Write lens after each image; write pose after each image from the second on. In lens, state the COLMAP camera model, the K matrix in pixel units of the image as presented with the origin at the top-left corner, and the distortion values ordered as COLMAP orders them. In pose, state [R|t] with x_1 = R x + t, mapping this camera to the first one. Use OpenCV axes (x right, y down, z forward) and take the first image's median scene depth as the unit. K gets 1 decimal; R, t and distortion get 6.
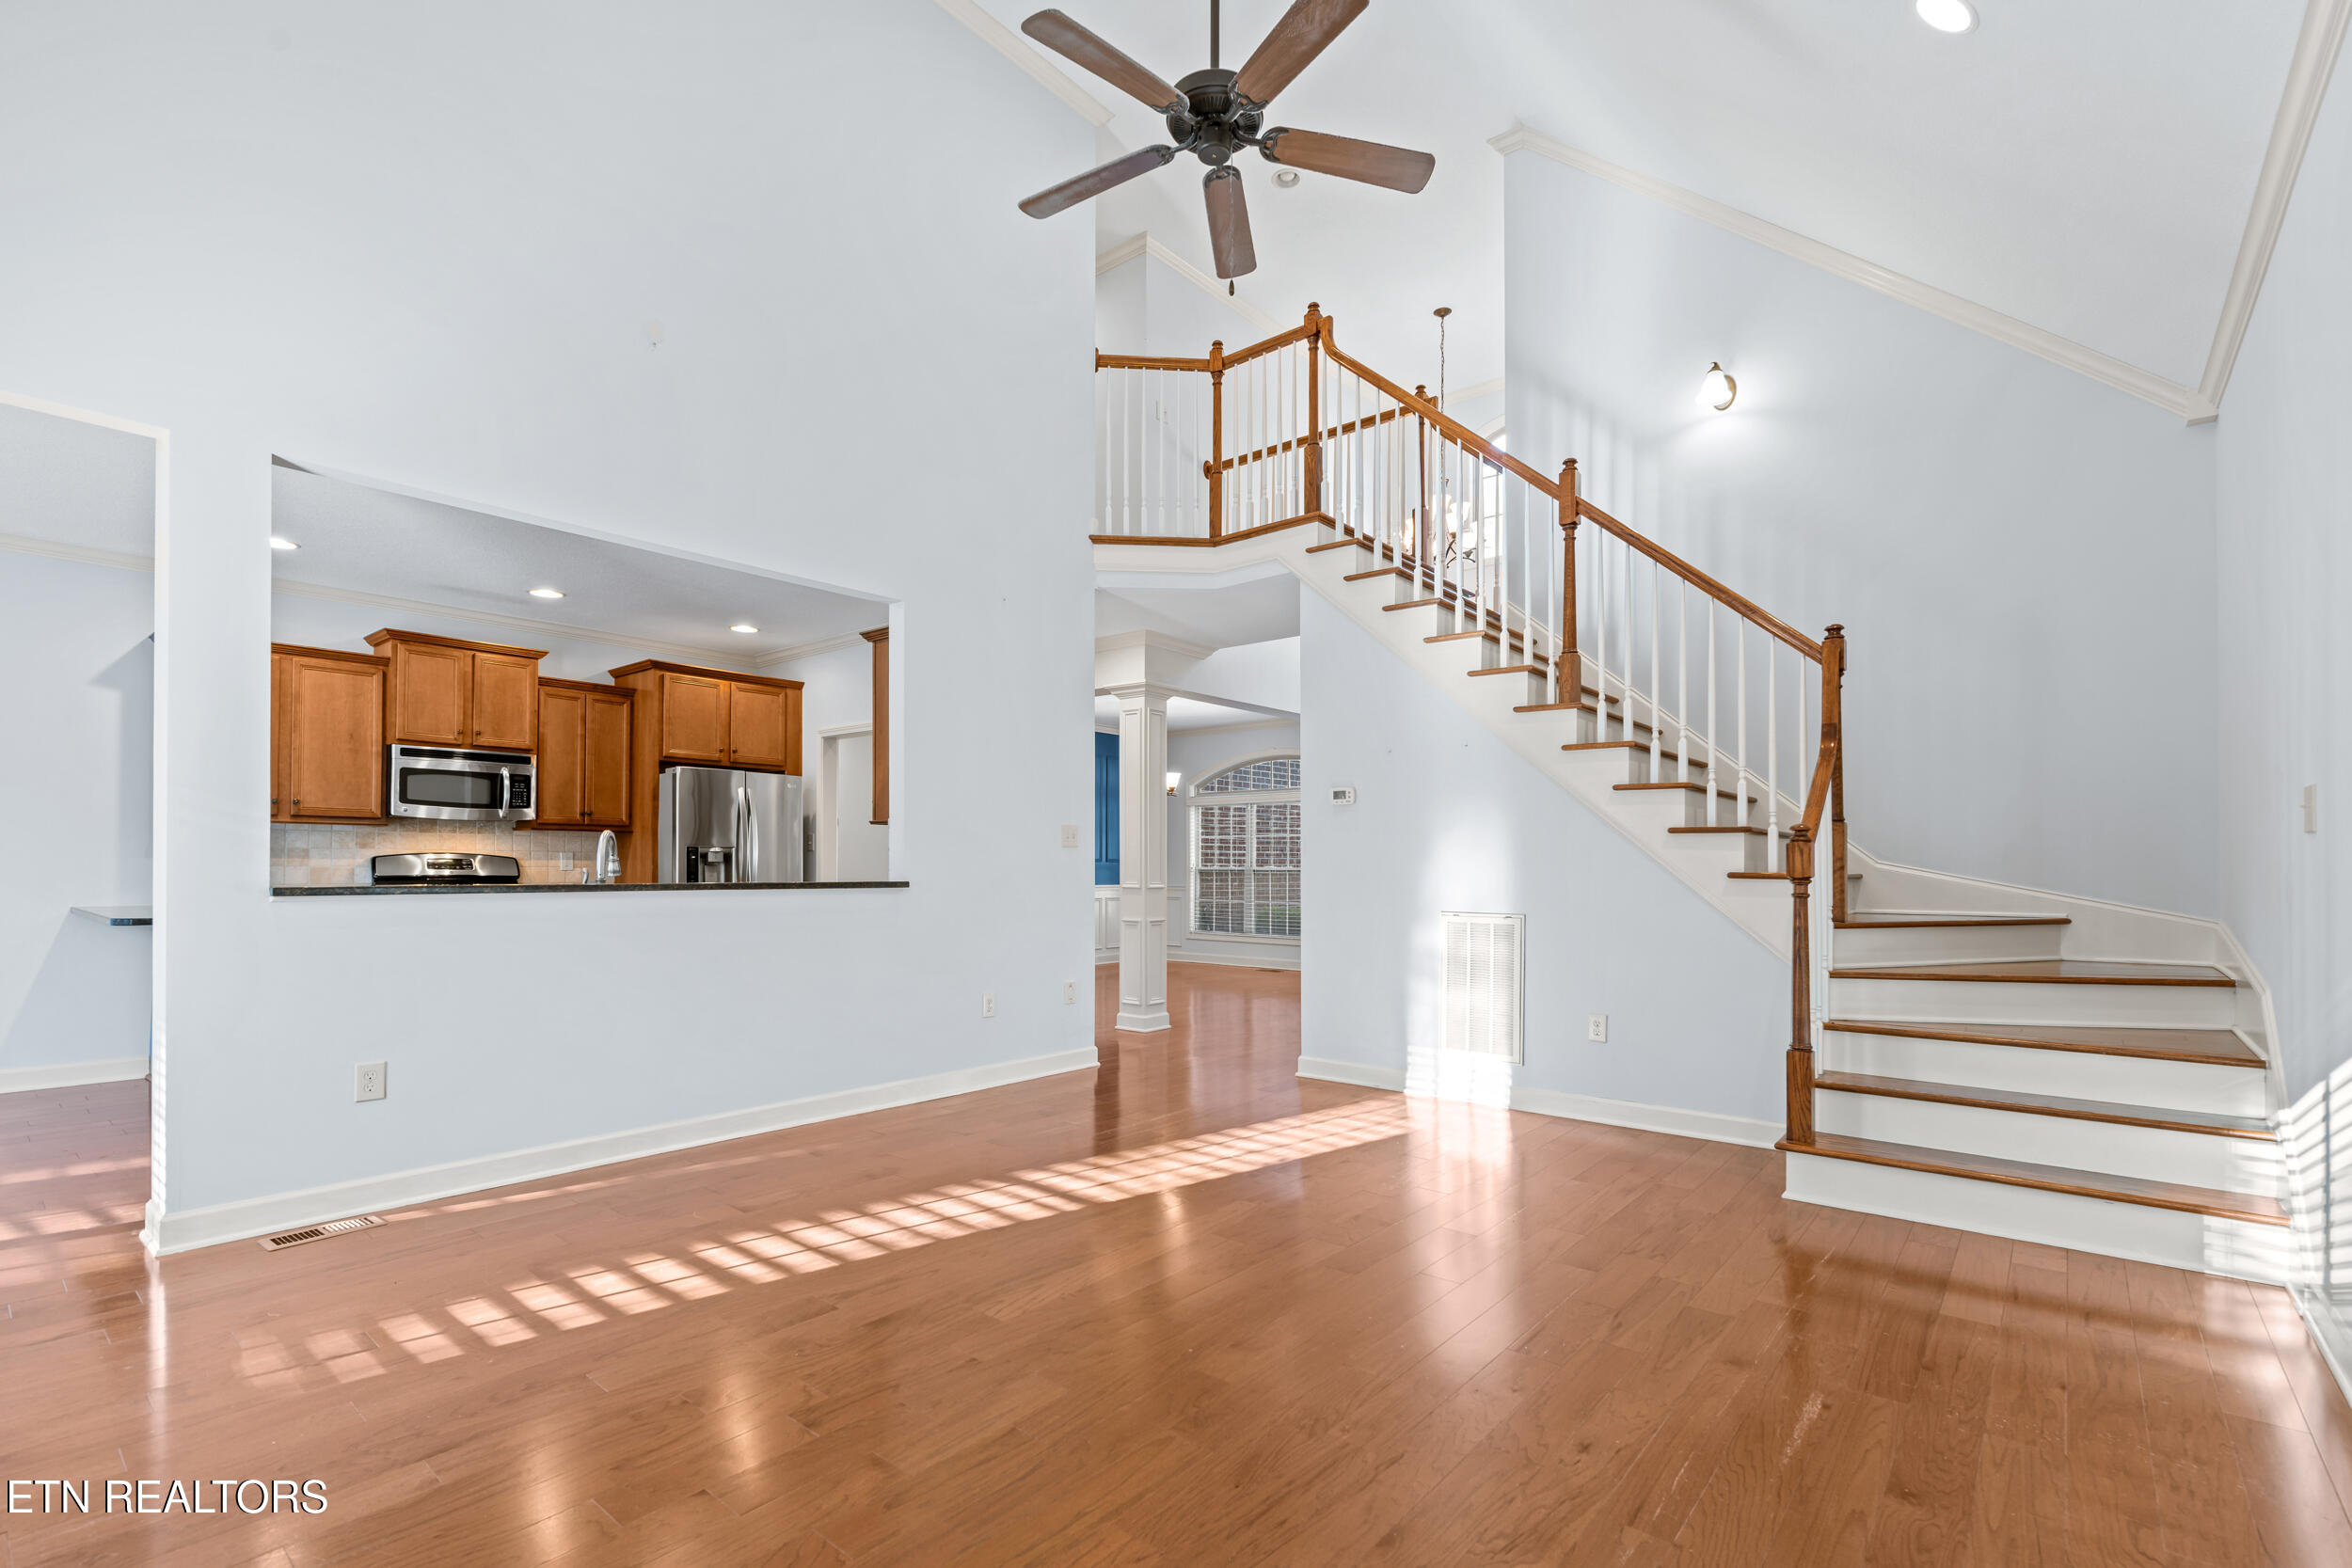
lens RADIAL K [[1061.7, 0, 1185.5], [0, 1061.7, 855.9], [0, 0, 1]] dist [-0.000754, -0.000193]
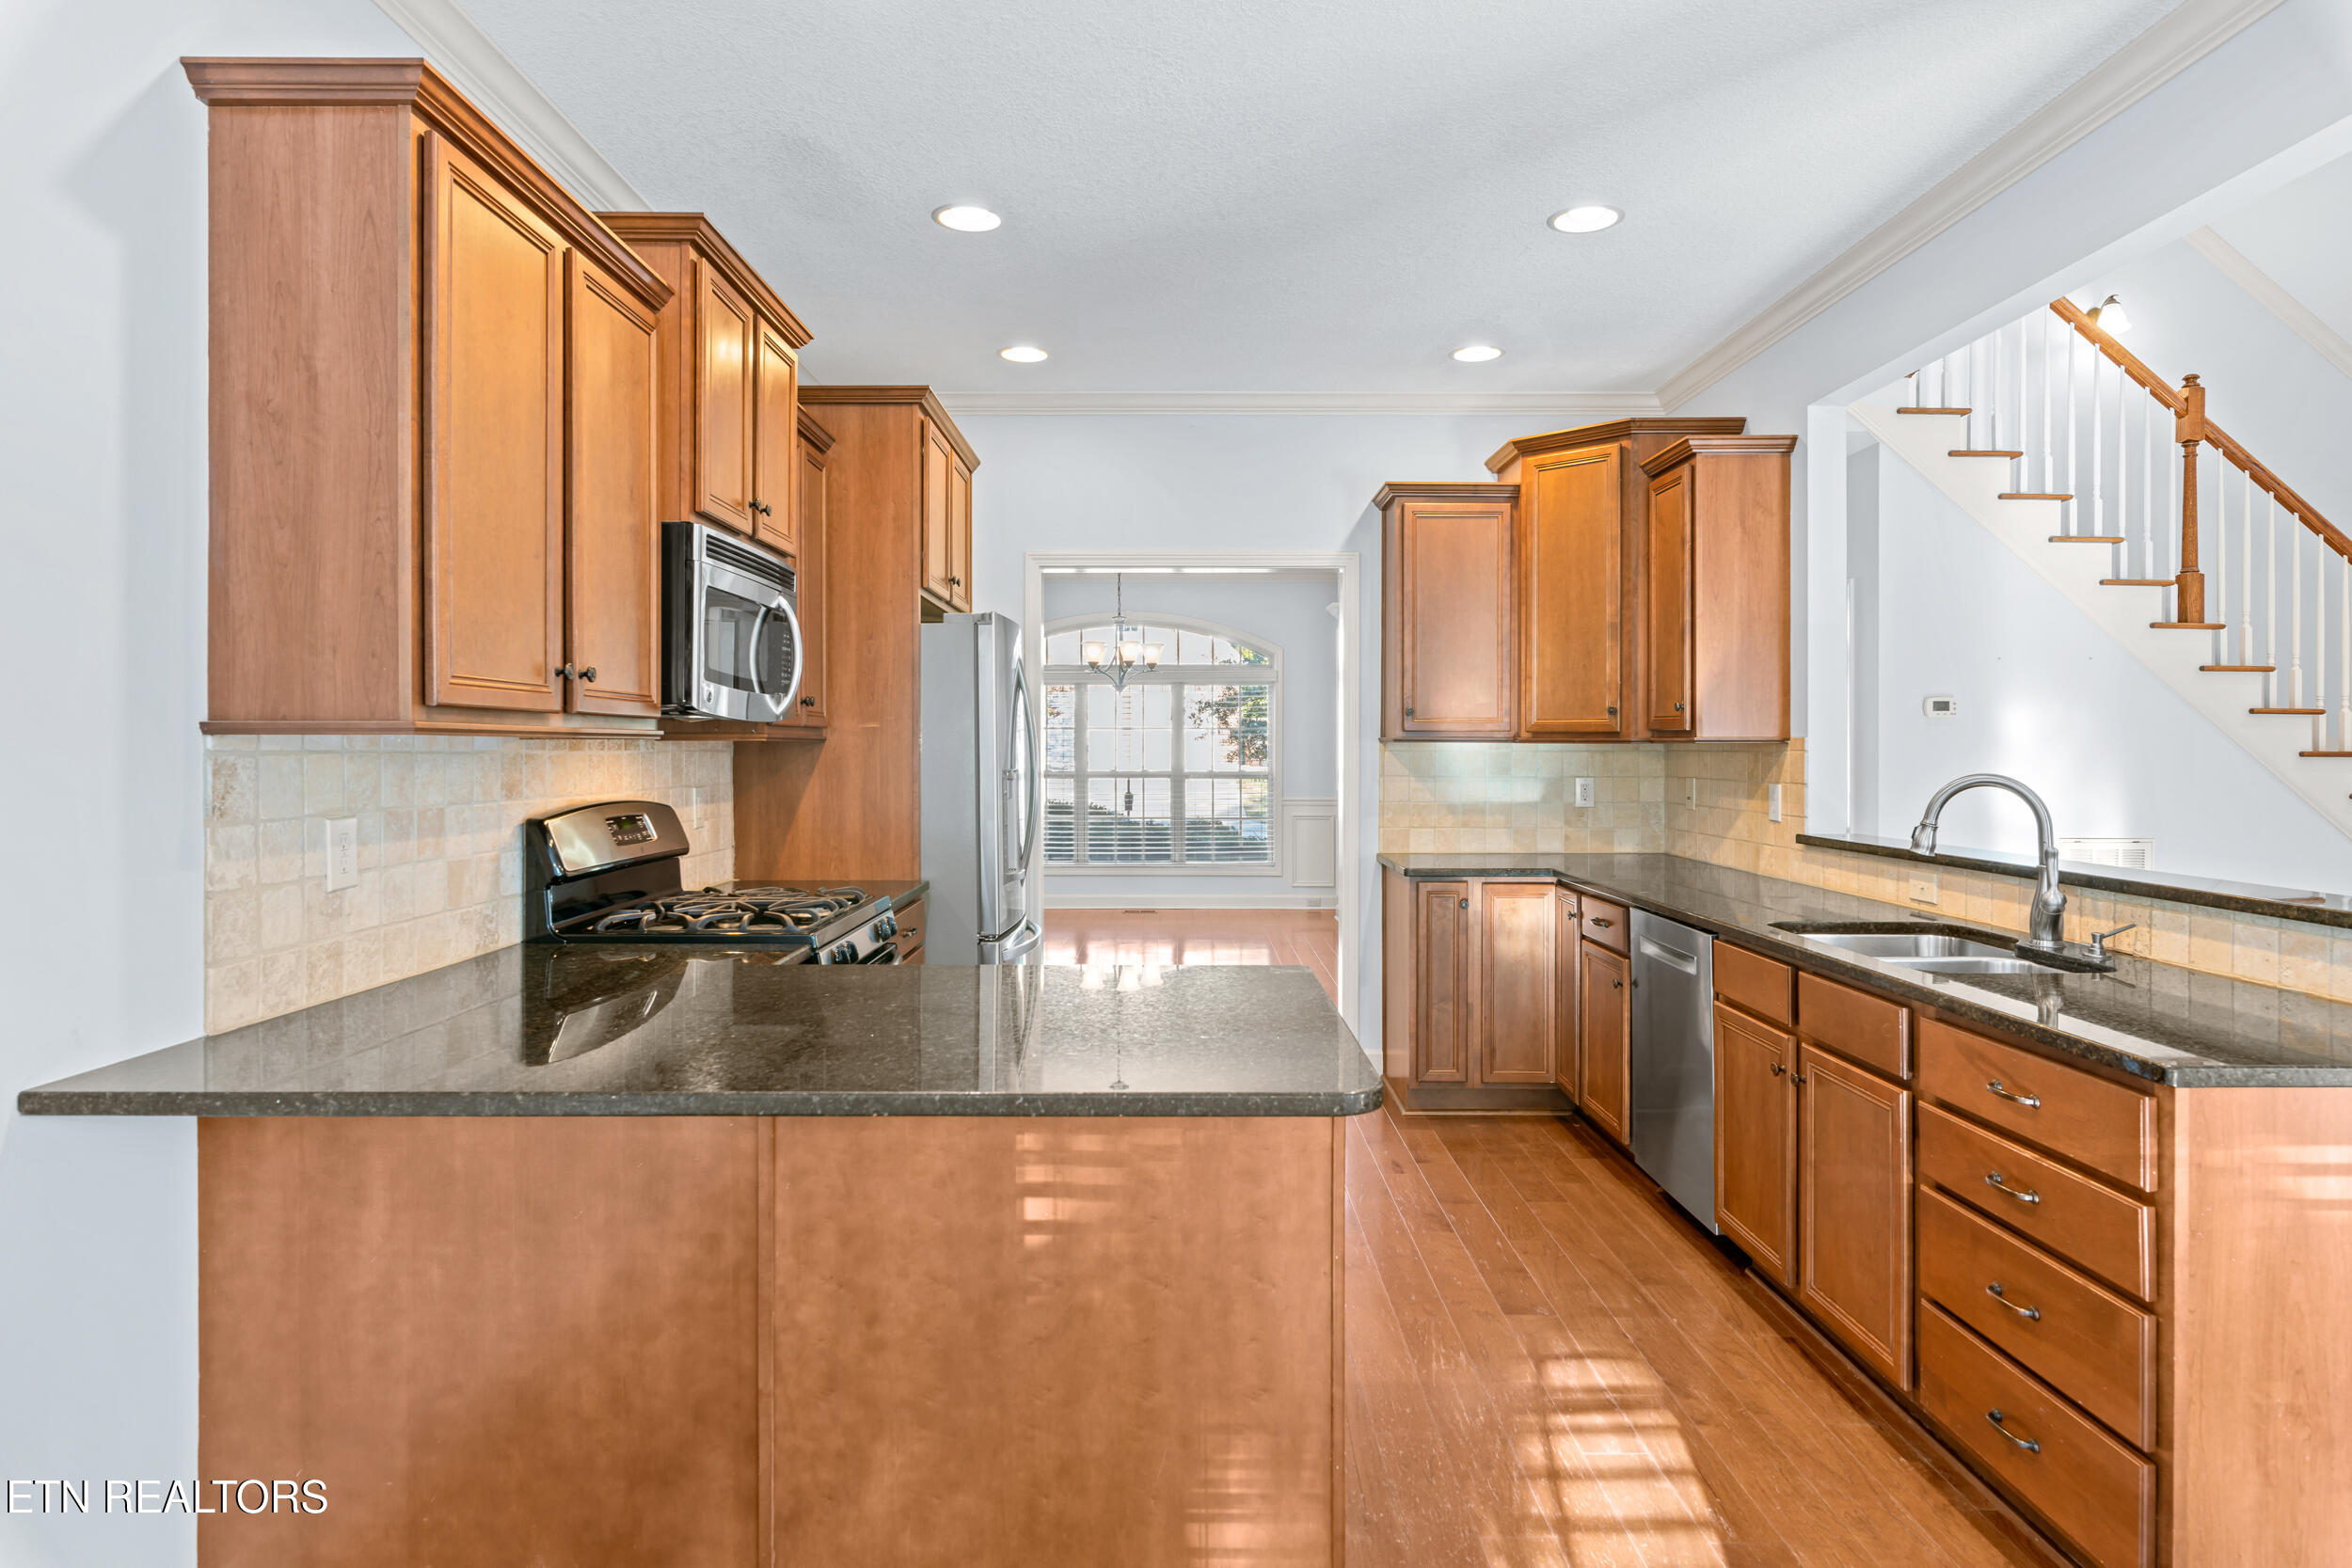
lens RADIAL K [[1323.4, 0, 1184.1], [0, 1323.4, 754.4], [0, 0, 1]] dist [0.000140, -0.000224]
pose [[0.764137, -0.008643, 0.644996, -0.895276], [-0.002791, 0.999857, 0.016705, -0.030550], [-0.645048, -0.014566, 0.764003, 0.511539]]
